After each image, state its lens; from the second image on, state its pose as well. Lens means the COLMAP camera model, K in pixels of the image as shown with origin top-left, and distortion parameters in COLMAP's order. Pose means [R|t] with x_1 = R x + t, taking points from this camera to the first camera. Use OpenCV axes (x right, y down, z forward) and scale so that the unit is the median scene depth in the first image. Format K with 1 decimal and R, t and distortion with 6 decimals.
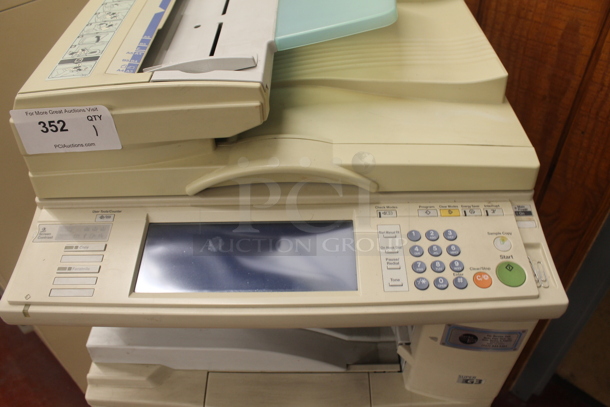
lens RADIAL K [[512.6, 0, 305.0], [0, 512.6, 203.5], [0, 0, 1]] dist [-0.157101, 0.121432]
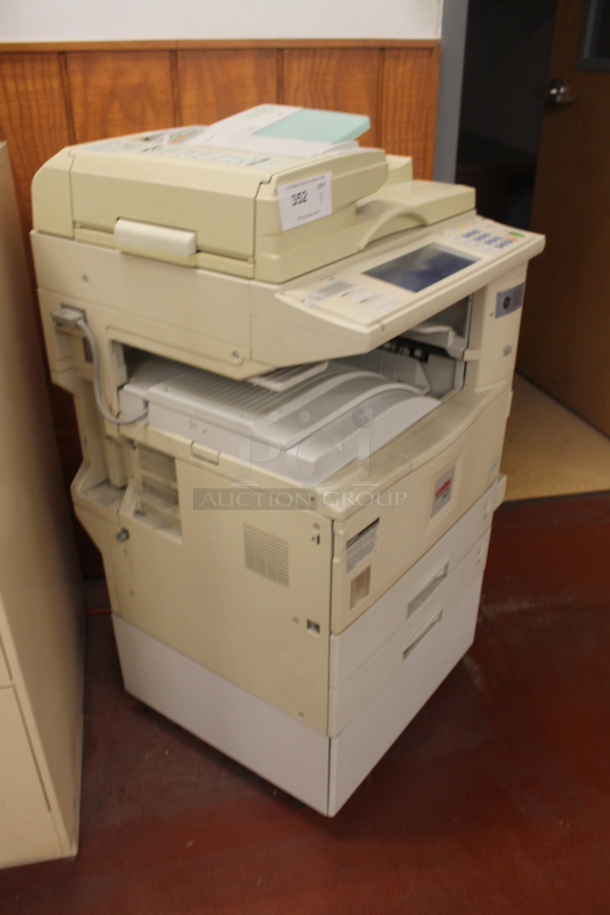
lens RADIAL K [[768.9, 0, 309.0], [0, 768.9, 459.7], [0, 0, 1]] dist [-0.157101, 0.121432]
pose [[0.580719, -0.383490, 0.718123, -1.957840], [0.547651, 0.836698, 0.003947, 0.359635], [-0.602366, 0.390989, 0.695905, -0.029810]]
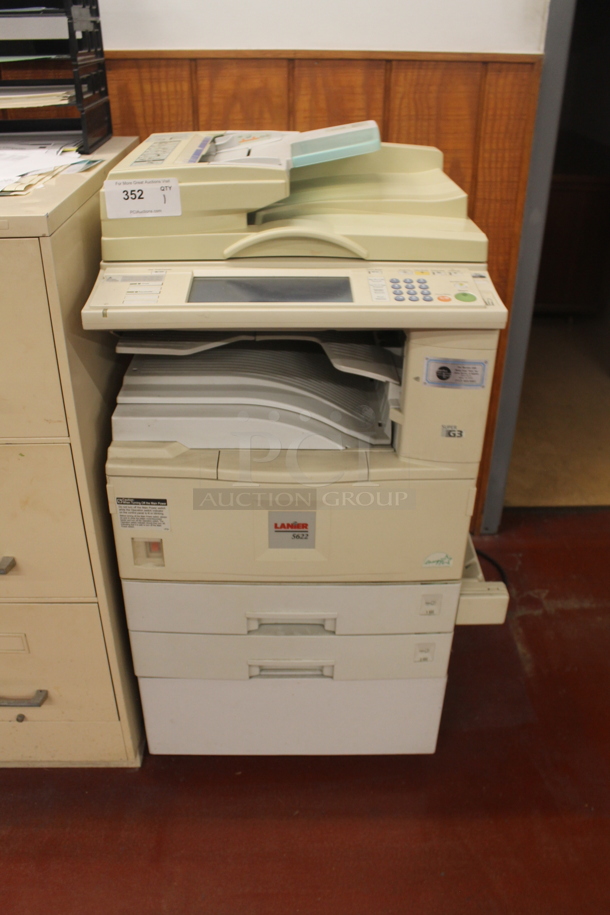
lens RADIAL K [[768.9, 0, 309.0], [0, 768.9, 459.7], [0, 0, 1]] dist [-0.157101, 0.121432]
pose [[0.999189, 0.014685, 0.037487, -0.082462], [-0.005874, 0.974319, -0.225094, 0.993816], [-0.039830, 0.224691, 0.973616, -0.860135]]
